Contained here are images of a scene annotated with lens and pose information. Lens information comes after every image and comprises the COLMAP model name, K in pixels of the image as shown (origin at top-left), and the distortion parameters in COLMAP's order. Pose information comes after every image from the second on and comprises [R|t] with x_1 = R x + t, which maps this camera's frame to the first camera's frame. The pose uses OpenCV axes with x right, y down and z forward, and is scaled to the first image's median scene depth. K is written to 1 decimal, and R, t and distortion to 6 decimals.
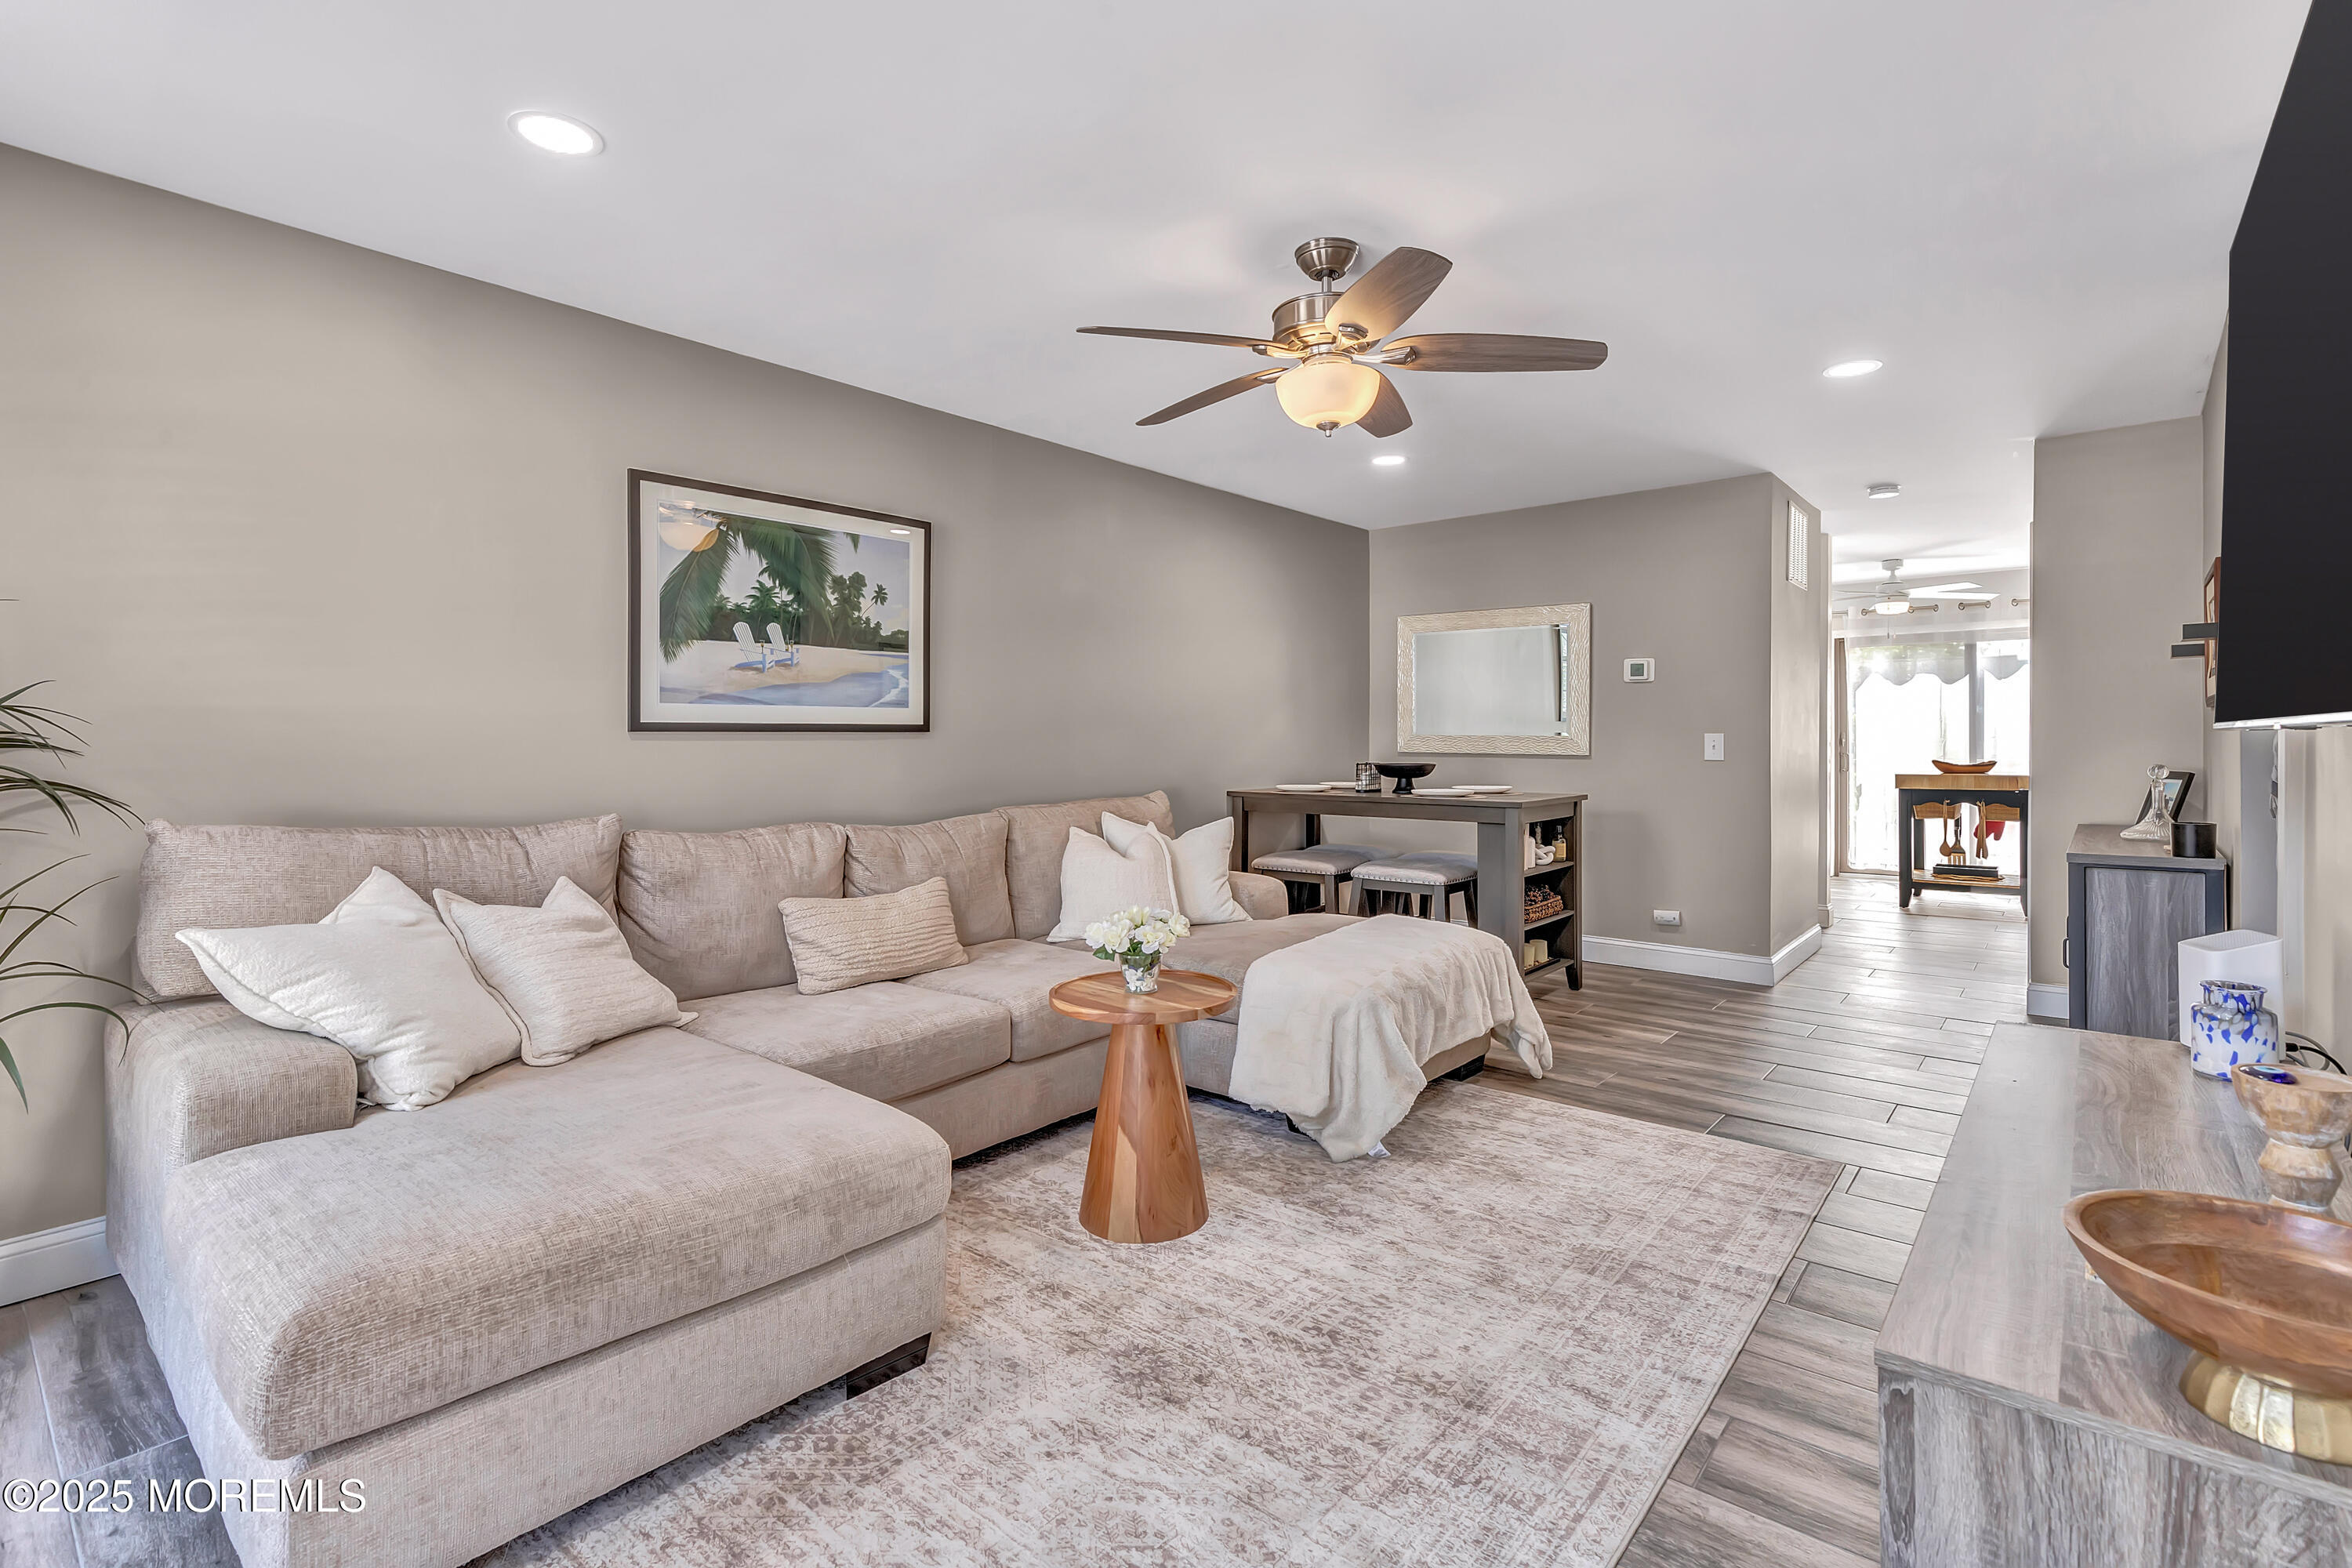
lens RADIAL K [[1086.6, 0, 1180.7], [0, 1086.6, 767.4], [0, 0, 1]] dist [0.019831, -0.000491]
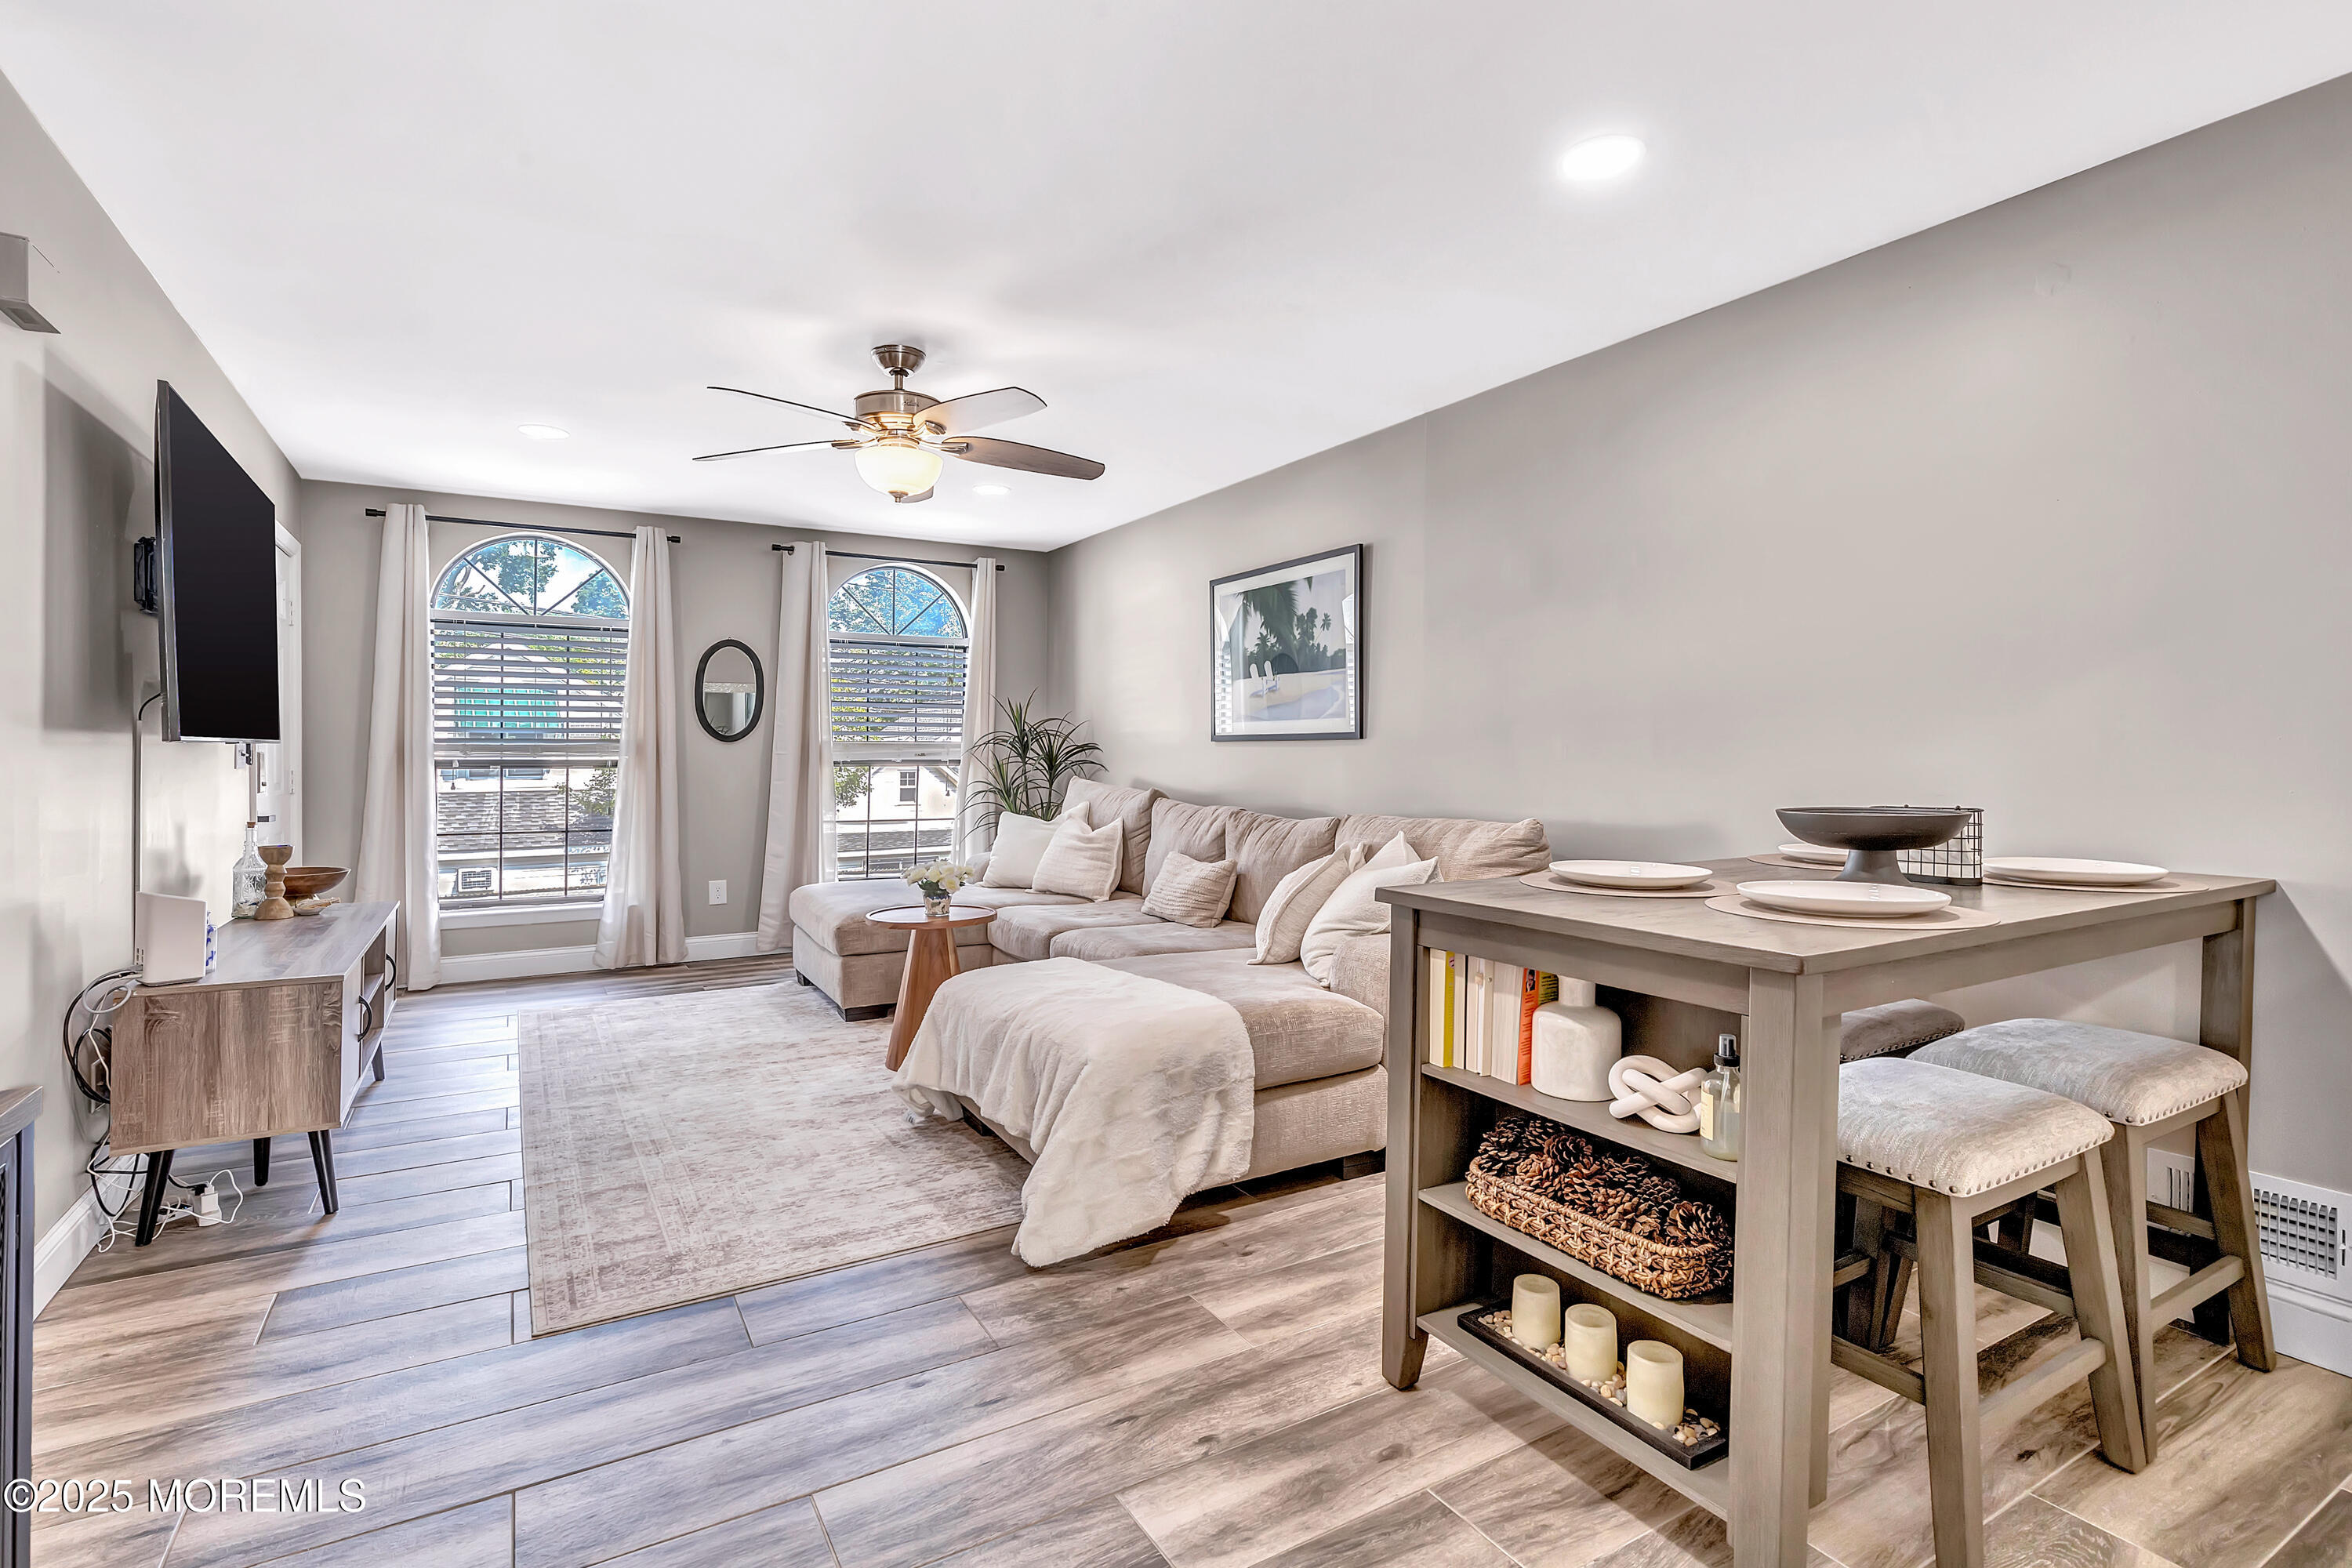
lens RADIAL K [[1086.6, 0, 1176.9], [0, 1086.6, 767.4], [0, 0, 1]] dist [0.019831, -0.000491]
pose [[-0.327805, 0.017160, -0.944590, 0.922840], [-0.026047, 0.999291, 0.027193, -0.032822], [0.944386, 0.033518, -0.327125, 1.306617]]
